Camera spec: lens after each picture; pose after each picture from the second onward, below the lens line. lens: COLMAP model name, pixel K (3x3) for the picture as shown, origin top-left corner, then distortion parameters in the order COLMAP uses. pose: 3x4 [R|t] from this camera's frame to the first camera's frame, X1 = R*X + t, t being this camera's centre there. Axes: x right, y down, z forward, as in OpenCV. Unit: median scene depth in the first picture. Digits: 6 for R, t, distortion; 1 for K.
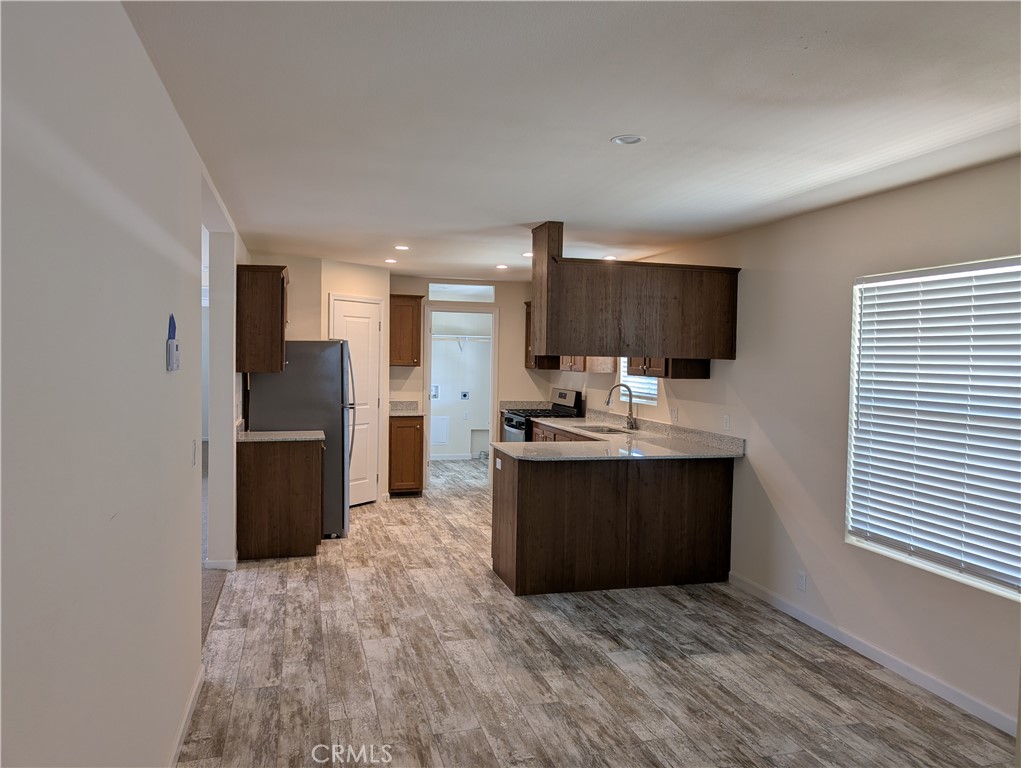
lens RADIAL K [[733.5, 0, 510.3], [0, 733.5, 385.3], [0, 0, 1]] dist [0.005075, 0.000515]
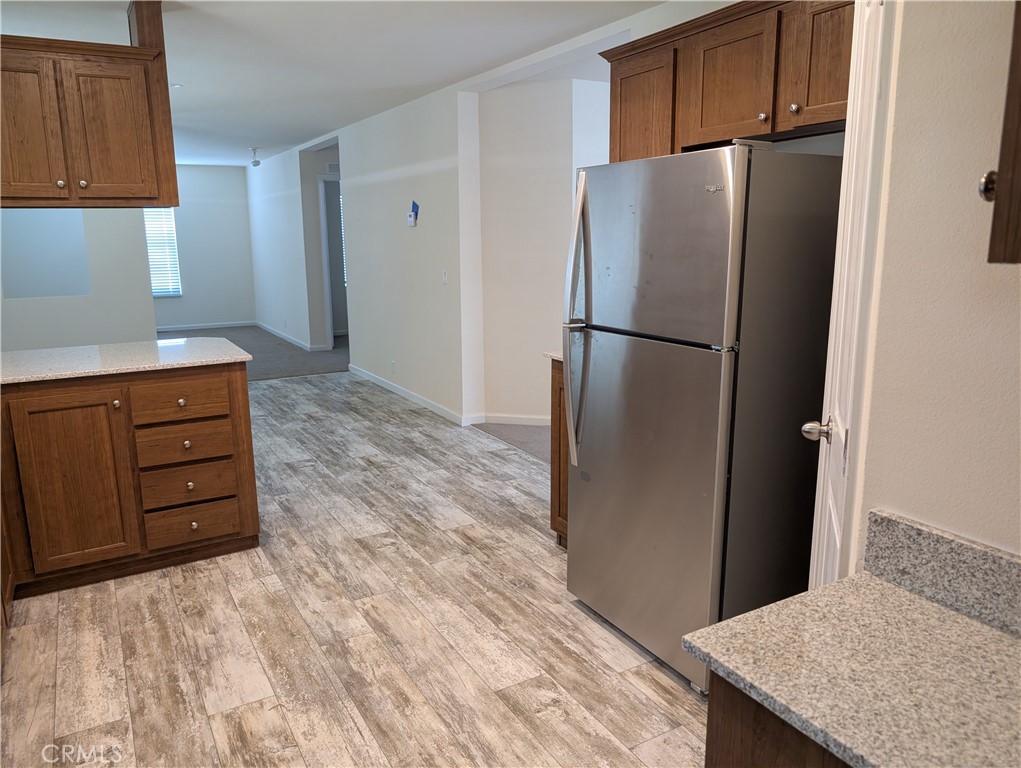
lens RADIAL K [[733.5, 0, 510.9], [0, 733.5, 382.5], [0, 0, 1]] dist [0.005075, 0.000515]
pose [[-0.968309, 0.037818, -0.246874, -0.095709], [-0.023435, 0.970351, 0.240562, -0.054968], [0.248652, 0.238724, -0.938714, 1.833107]]
